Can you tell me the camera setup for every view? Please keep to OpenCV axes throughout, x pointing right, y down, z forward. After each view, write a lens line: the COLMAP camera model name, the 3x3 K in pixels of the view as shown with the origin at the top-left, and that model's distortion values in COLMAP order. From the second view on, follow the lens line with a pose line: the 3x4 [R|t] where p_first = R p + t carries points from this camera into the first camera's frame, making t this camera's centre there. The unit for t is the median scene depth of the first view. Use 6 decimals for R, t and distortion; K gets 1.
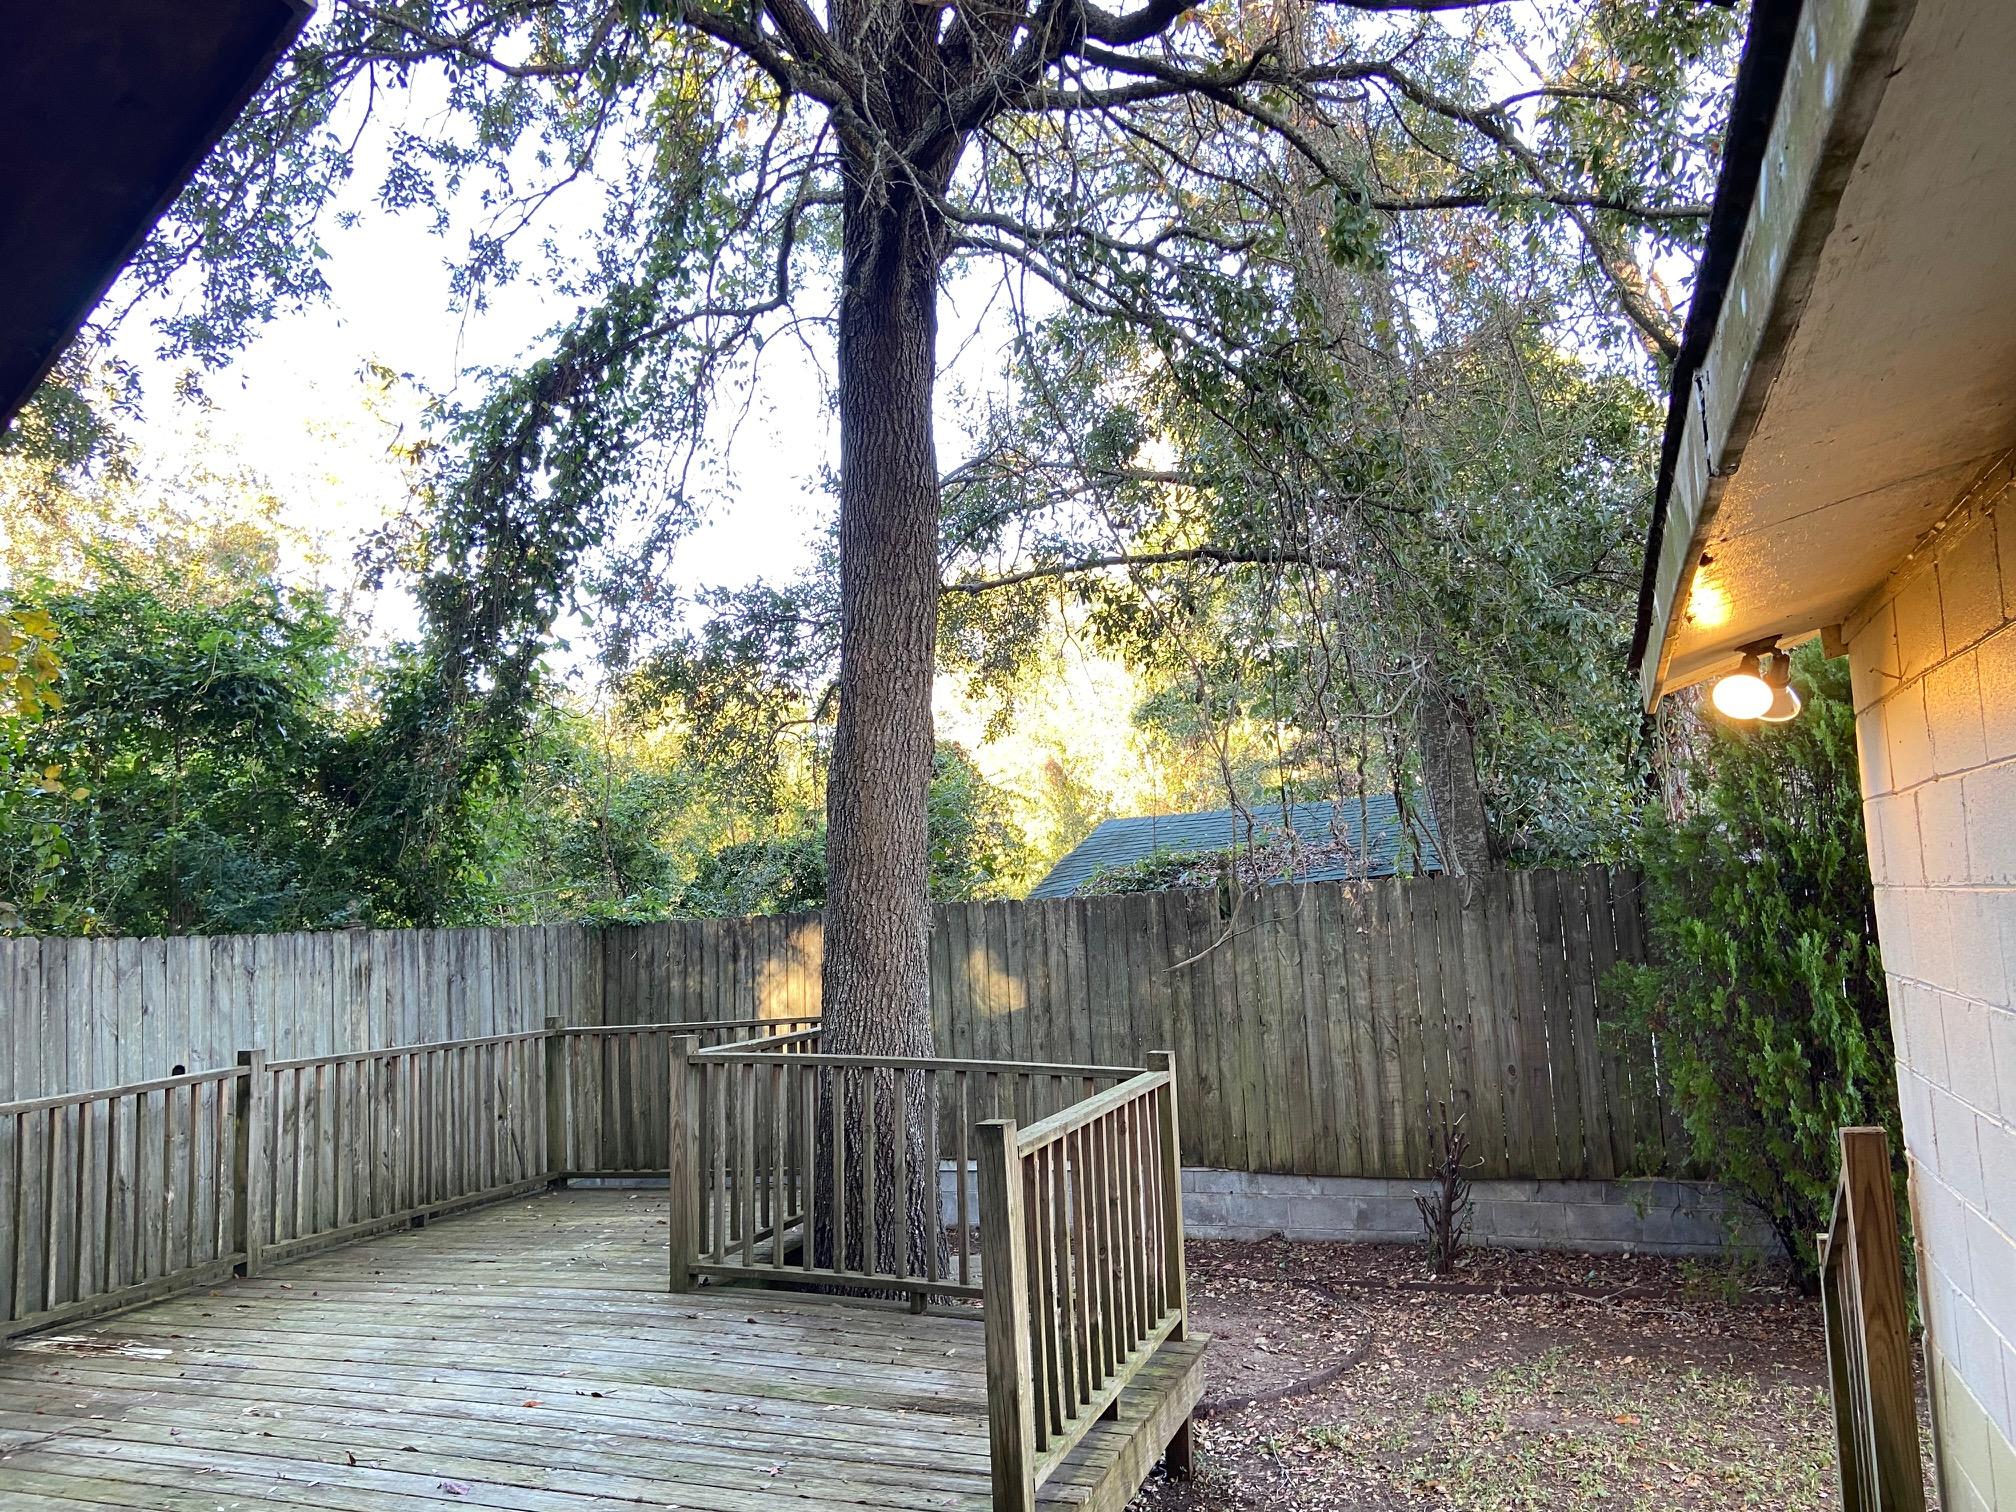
lens RADIAL K [[1526.5, 0, 1017.6], [0, 1526.5, 750.7], [0, 0, 1]] dist [0.073627, -0.001680]
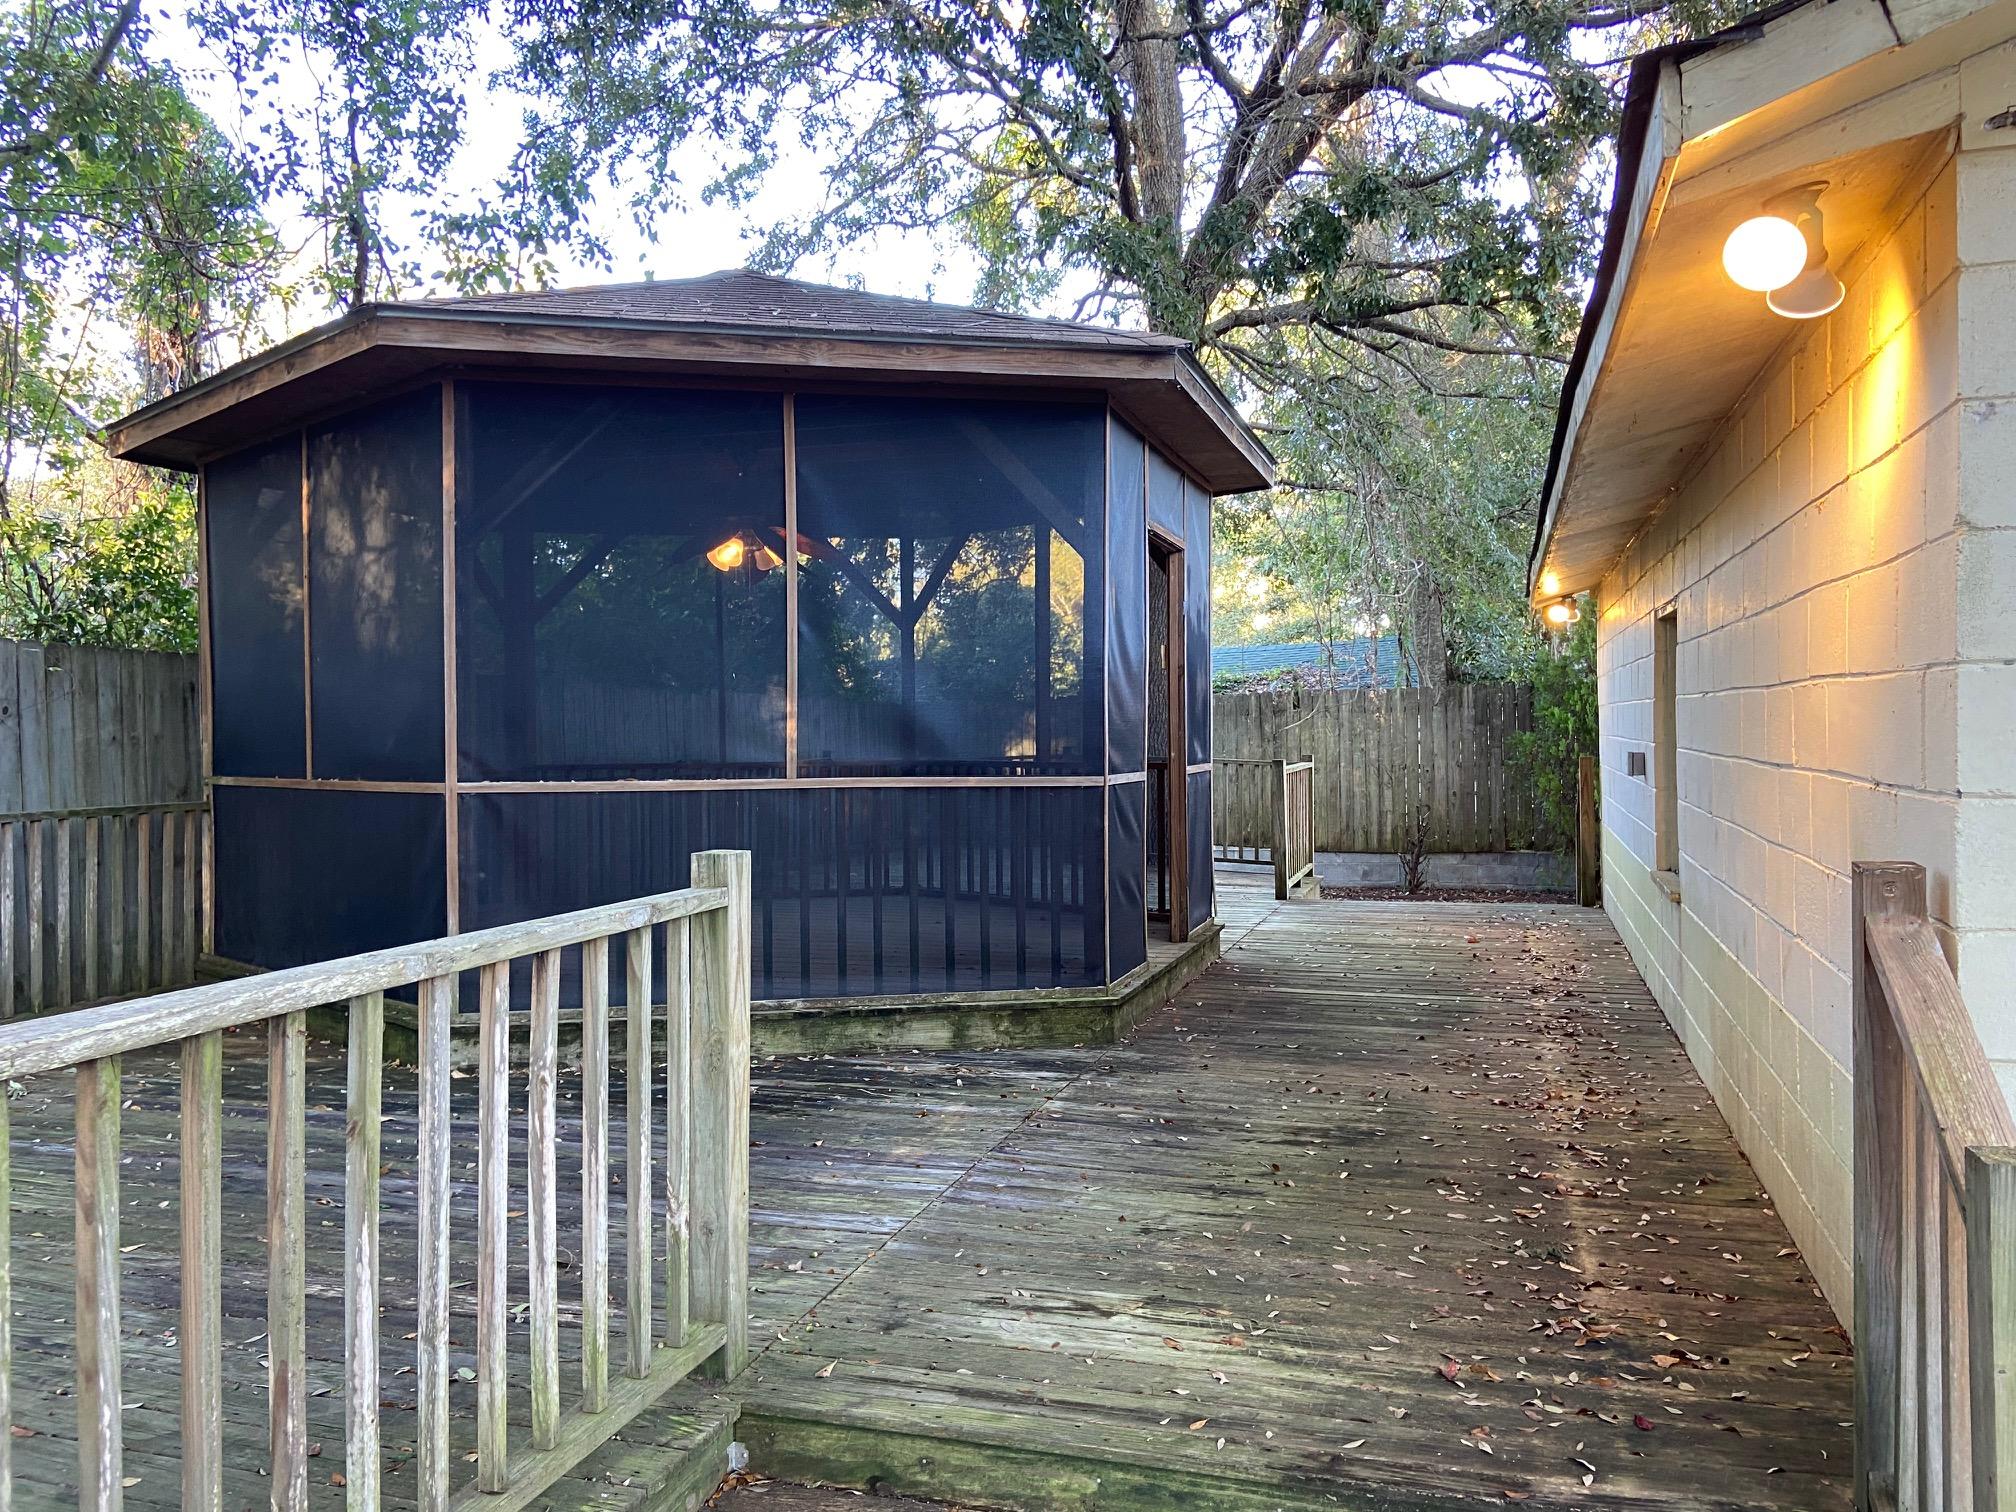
lens RADIAL K [[1526.5, 0, 995.5], [0, 1526.5, 752.0], [0, 0, 1]] dist [0.073627, -0.001680]
pose [[0.998839, 0.031194, 0.036701, -0.280298], [-0.035051, 0.993353, 0.109646, -0.021247], [-0.033036, -0.110805, 0.993293, -0.755331]]
